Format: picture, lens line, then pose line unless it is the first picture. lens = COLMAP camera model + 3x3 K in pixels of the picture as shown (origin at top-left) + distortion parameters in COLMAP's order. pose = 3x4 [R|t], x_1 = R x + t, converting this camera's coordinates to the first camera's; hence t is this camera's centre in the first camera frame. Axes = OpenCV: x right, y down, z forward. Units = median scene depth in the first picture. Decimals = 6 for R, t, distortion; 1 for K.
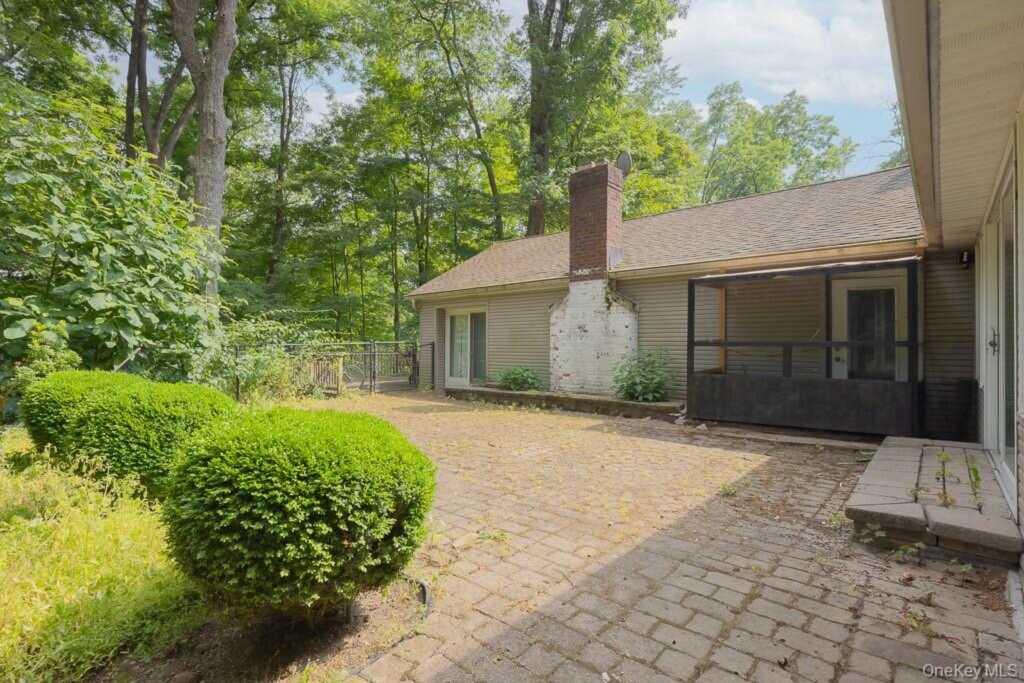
lens RADIAL K [[486.3, 0, 512.0], [0, 486.3, 341.5], [0, 0, 1]] dist [-0.000631, -0.000075]
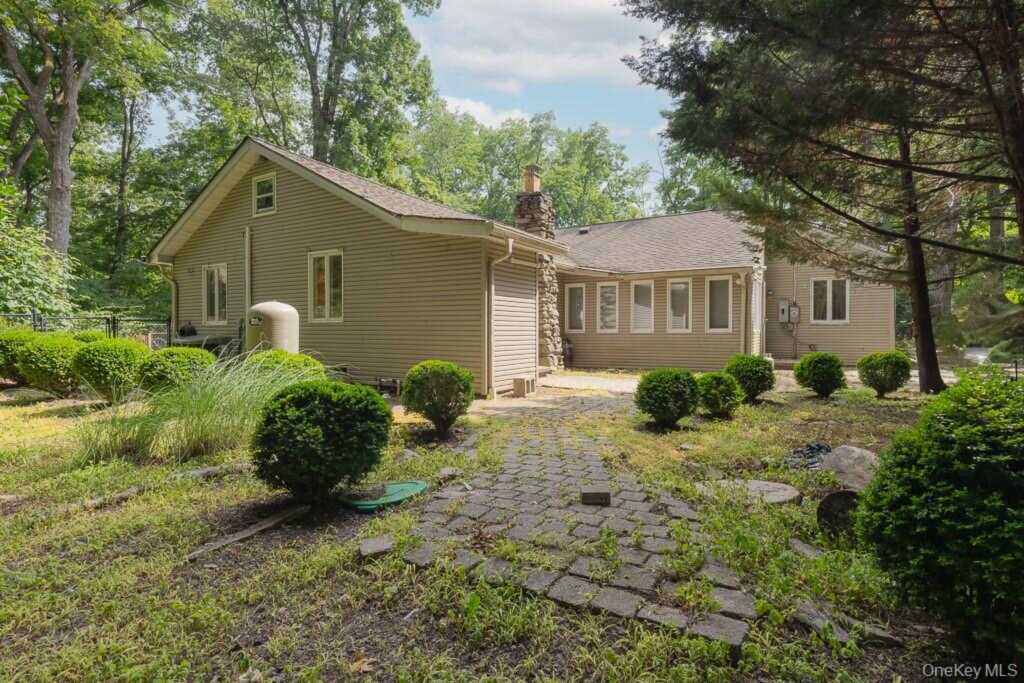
lens RADIAL K [[516.4, 0, 512.0], [0, 516.4, 341.5], [0, 0, 1]] dist [0.001351, 0.001031]
pose [[0.984340, -0.005914, 0.176183, 0.396169], [0.002242, 0.999776, 0.021034, 0.017889], [-0.176268, -0.020309, 0.984133, -0.697995]]
